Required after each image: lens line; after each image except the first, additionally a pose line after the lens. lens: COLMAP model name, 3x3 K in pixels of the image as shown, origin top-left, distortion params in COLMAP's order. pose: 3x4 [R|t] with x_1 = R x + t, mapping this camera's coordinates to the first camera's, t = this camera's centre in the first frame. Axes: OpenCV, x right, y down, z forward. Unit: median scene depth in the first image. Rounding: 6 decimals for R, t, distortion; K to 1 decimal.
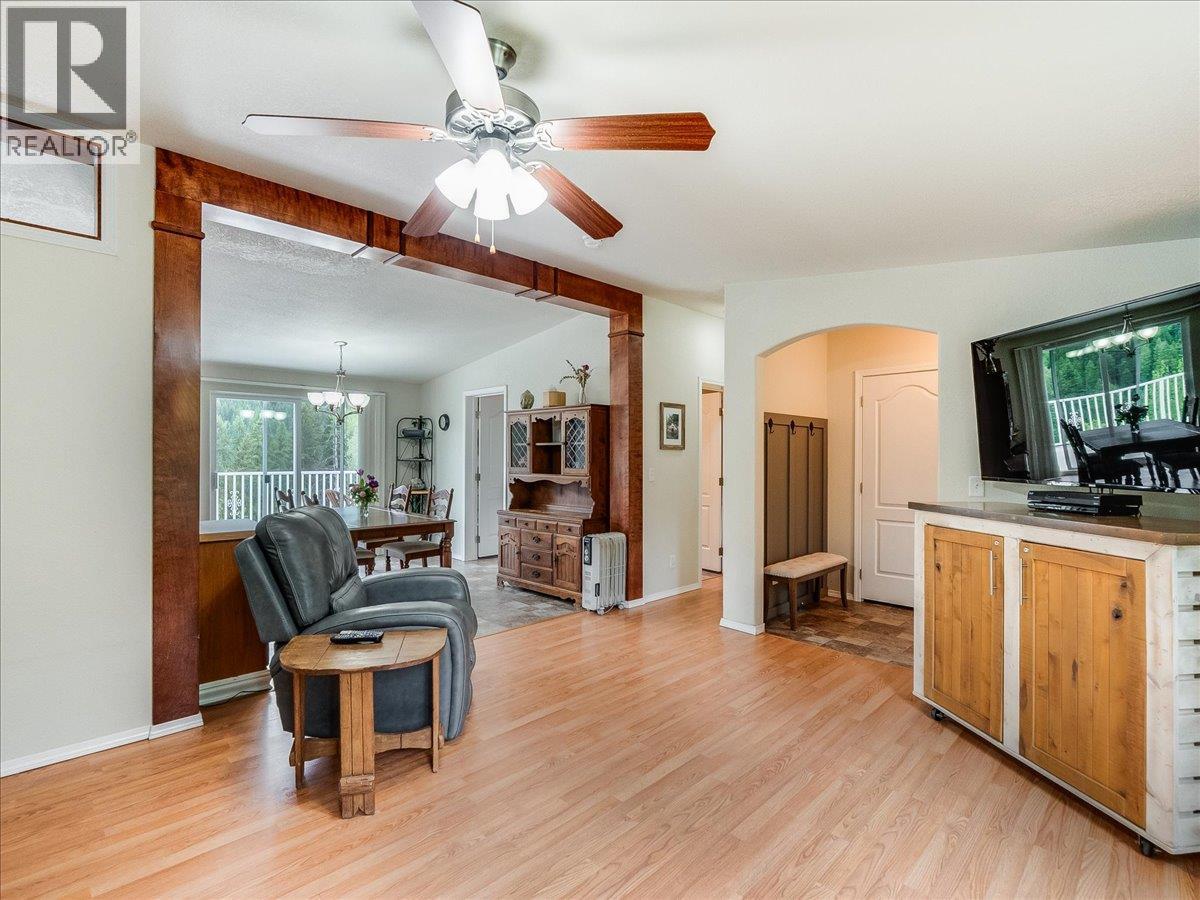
lens RADIAL K [[578.6, 0, 595.6], [0, 578.6, 439.2], [0, 0, 1]] dist [-0.005188, -0.001263]
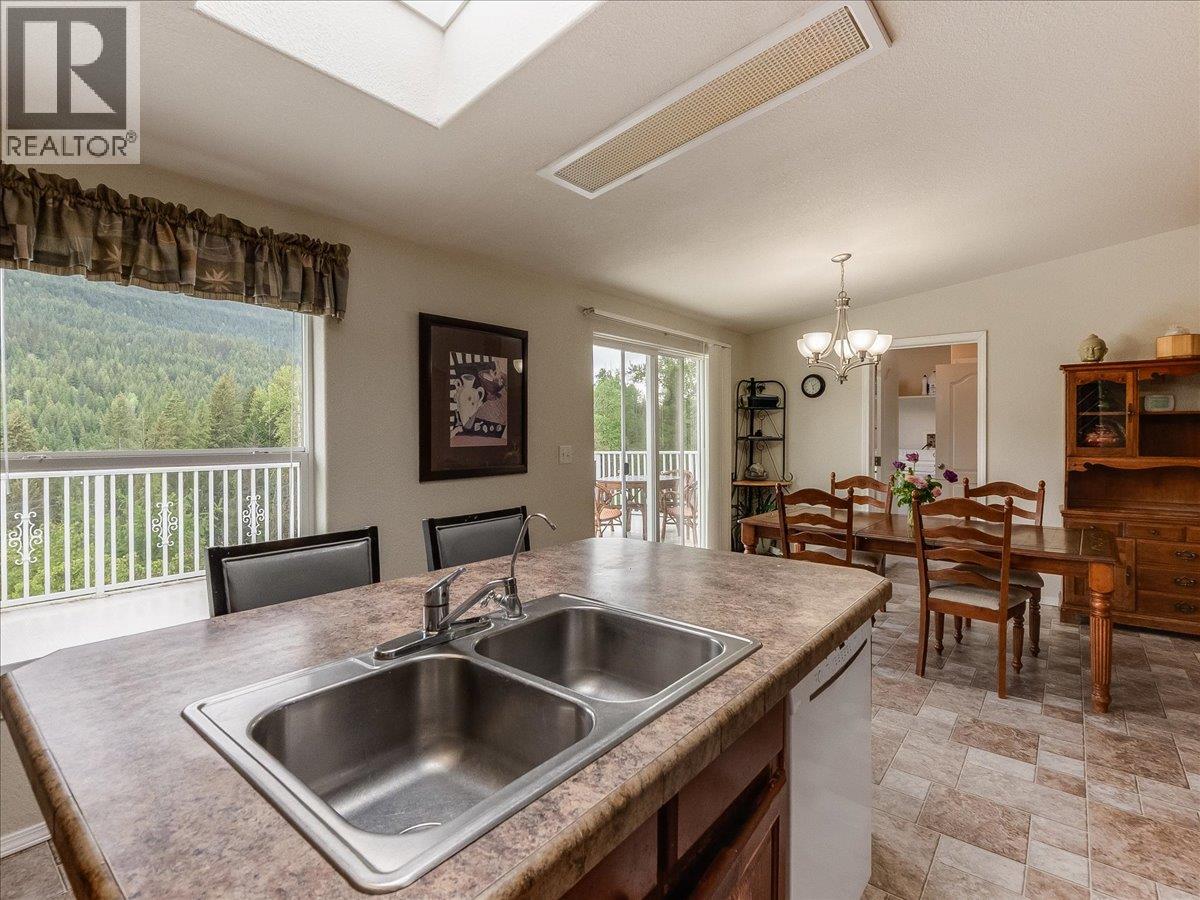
lens RADIAL K [[578.6, 0, 595.6], [0, 578.6, 439.2], [0, 0, 1]] dist [-0.005188, -0.001263]
pose [[0.993915, -0.008544, 0.109818, -0.780586], [0.004479, 0.999297, 0.037209, 0.011422], [-0.110059, -0.036491, 0.993255, 0.396366]]
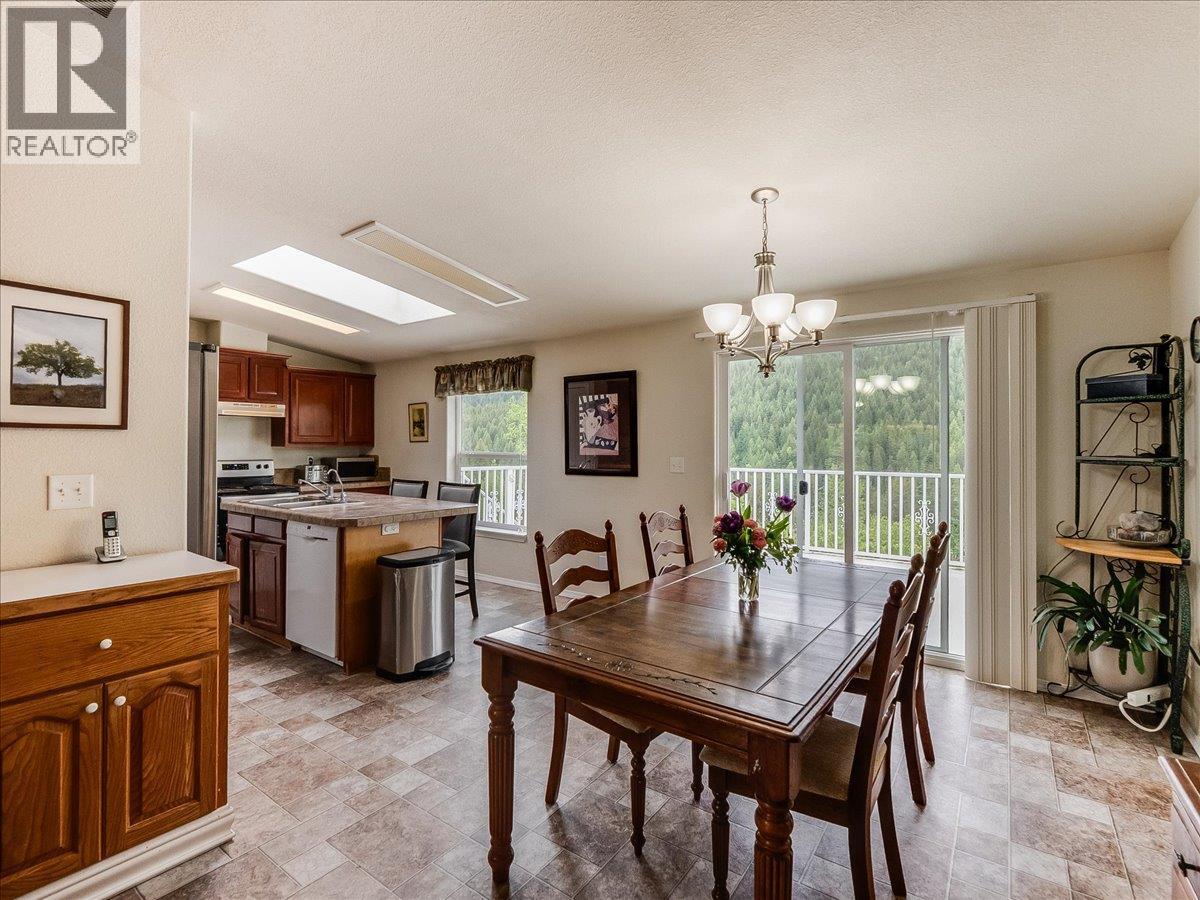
lens RADIAL K [[578.6, 0, 595.6], [0, 578.6, 439.2], [0, 0, 1]] dist [-0.005188, -0.001263]
pose [[0.169322, -0.015046, -0.985446, -0.027451], [0.024866, 0.999630, -0.010990, 0.024089], [0.985247, -0.022643, 0.169634, 0.800564]]
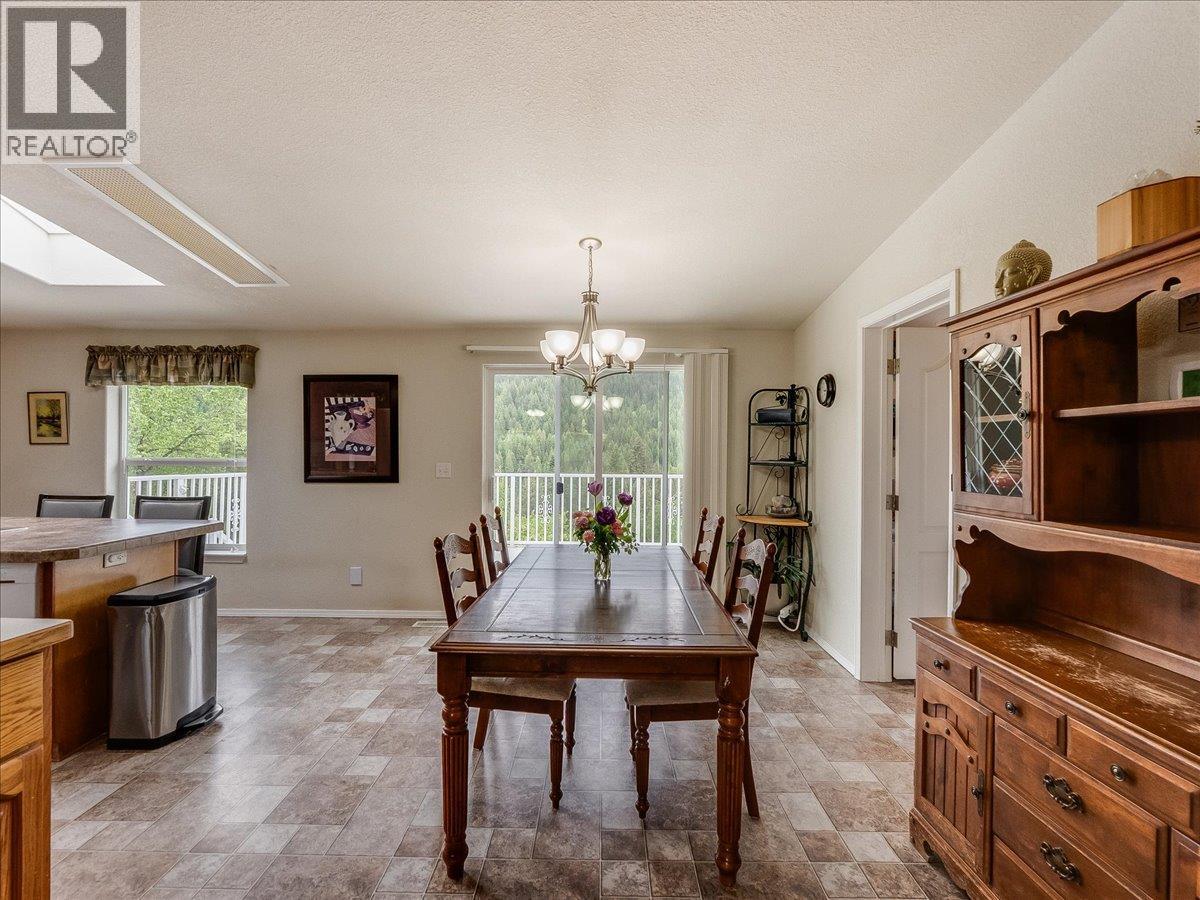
lens RADIAL K [[566.1, 0, 595.2], [0, 566.1, 452.3], [0, 0, 1]] dist [-0.010198, -0.000690]
pose [[0.709737, 0.000768, -0.704466, -0.070615], [0.014640, 0.999767, 0.015840, 0.018737], [0.704315, -0.021556, 0.709561, 0.639768]]
